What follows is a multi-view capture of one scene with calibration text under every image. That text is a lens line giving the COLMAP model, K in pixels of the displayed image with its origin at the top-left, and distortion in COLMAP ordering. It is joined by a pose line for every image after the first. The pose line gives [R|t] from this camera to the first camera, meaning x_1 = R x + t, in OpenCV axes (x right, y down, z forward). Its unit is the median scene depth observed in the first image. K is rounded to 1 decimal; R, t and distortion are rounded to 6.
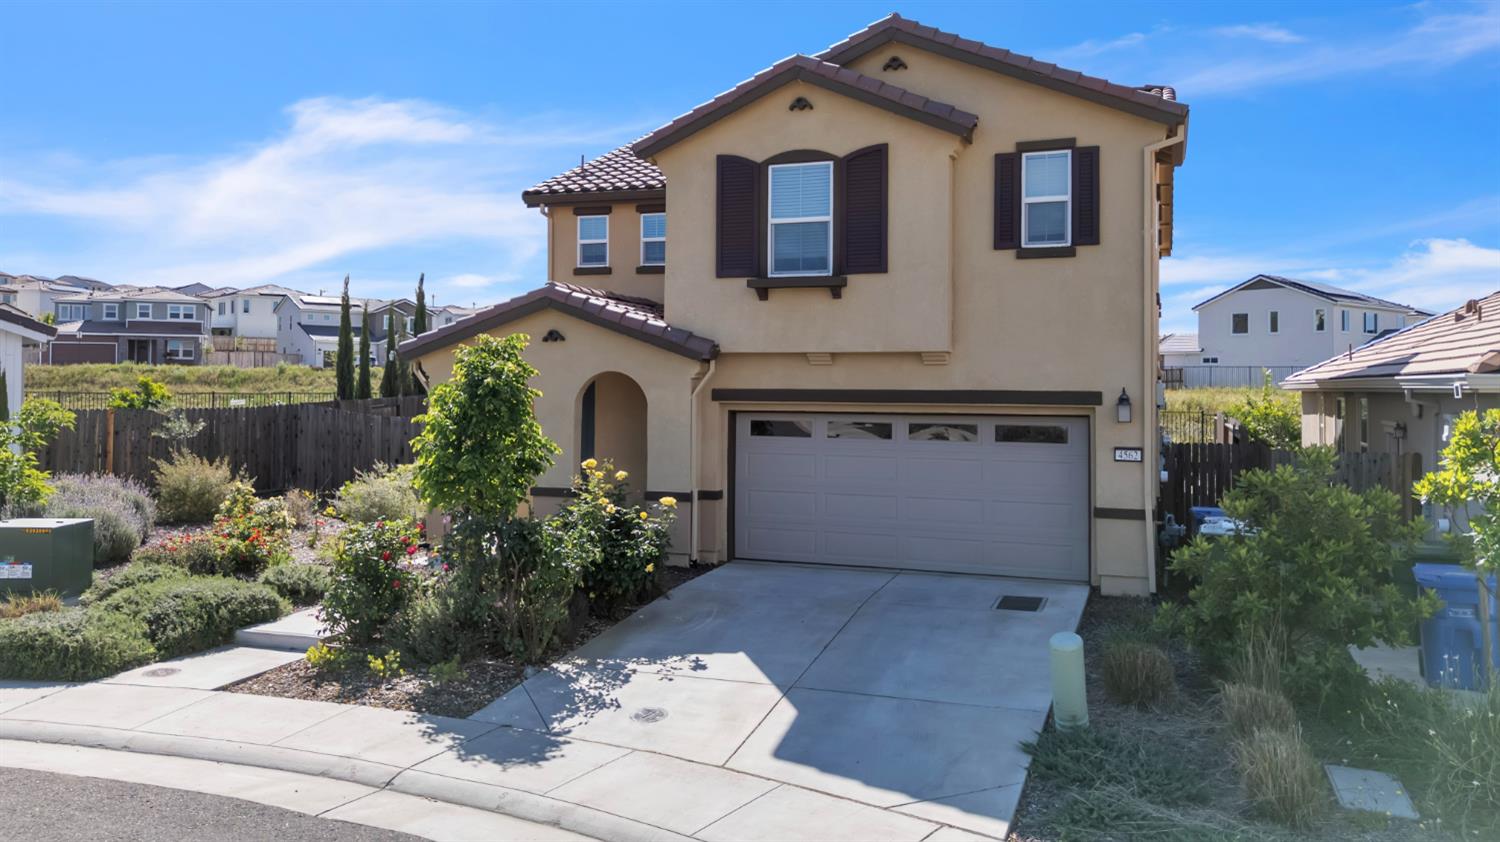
lens RADIAL K [[1119.8, 0, 735.1], [0, 1119.8, 375.1], [0, 0, 1]] dist [0.032162, -0.022534]
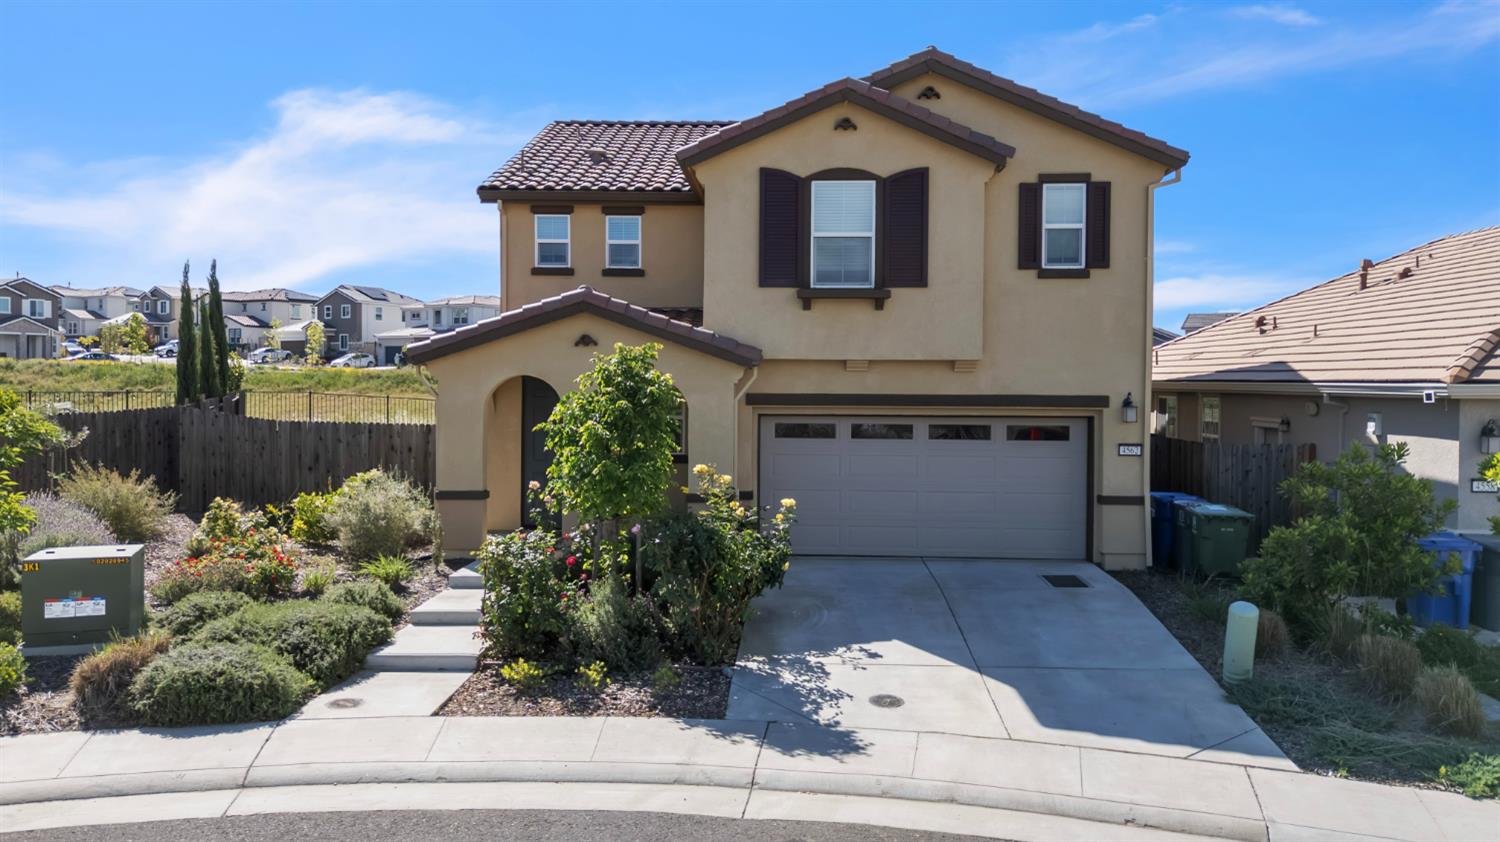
lens RADIAL K [[1119.8, 0, 727.6], [0, 1119.8, 411.7], [0, 0, 1]] dist [0.032162, -0.022534]
pose [[0.951577, -0.008773, 0.307285, -0.378244], [-0.003513, 0.999217, 0.039406, -0.012491], [-0.307391, -0.038577, 0.950801, 0.019416]]
